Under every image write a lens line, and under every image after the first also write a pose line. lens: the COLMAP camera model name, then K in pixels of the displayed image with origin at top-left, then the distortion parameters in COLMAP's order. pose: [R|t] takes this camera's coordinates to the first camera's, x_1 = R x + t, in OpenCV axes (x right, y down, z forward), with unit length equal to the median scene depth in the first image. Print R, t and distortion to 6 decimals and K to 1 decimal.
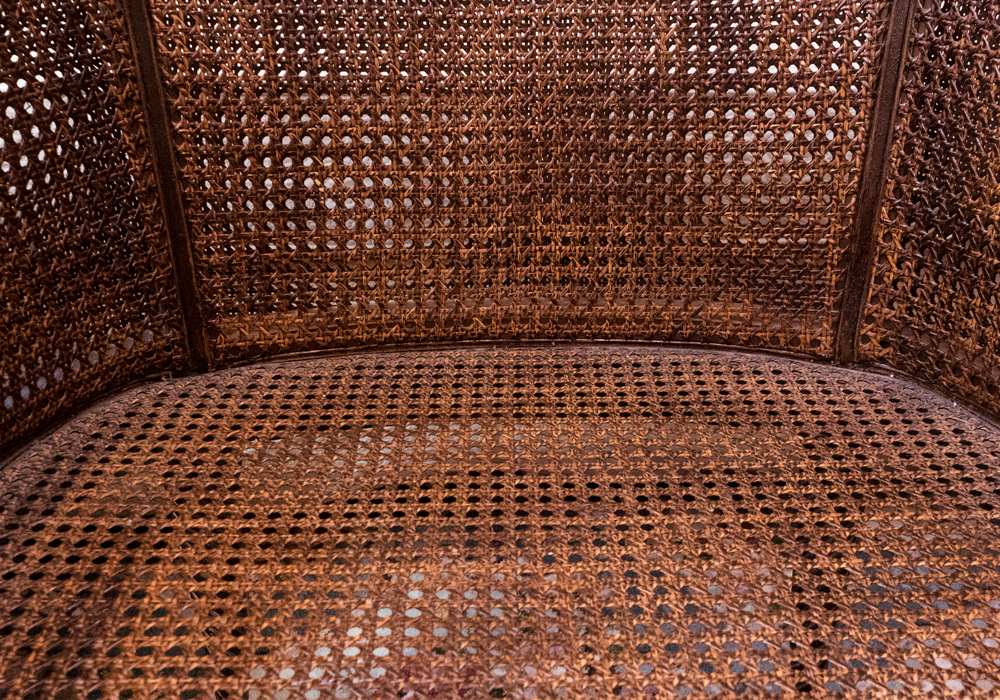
lens RADIAL K [[1251.4, 0, 524.8], [0, 1251.4, 350.4], [0, 0, 1]] dist [-0.016972, -0.008111]
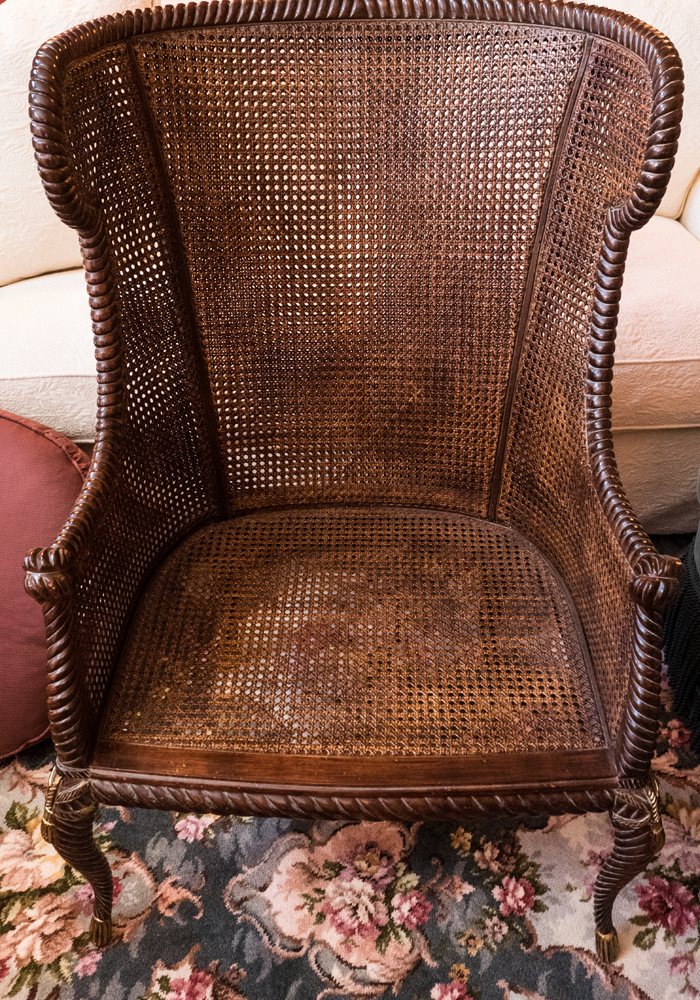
lens RADIAL K [[897.8, 0, 350.0], [0, 897.8, 500.0], [0, 0, 1]] dist [0.001529, 0.000054]
pose [[0.999059, 0.020274, -0.038336, 0.051141], [-0.014364, 0.988795, 0.148589, -0.290633], [0.040918, -0.147898, 0.988156, -0.730544]]
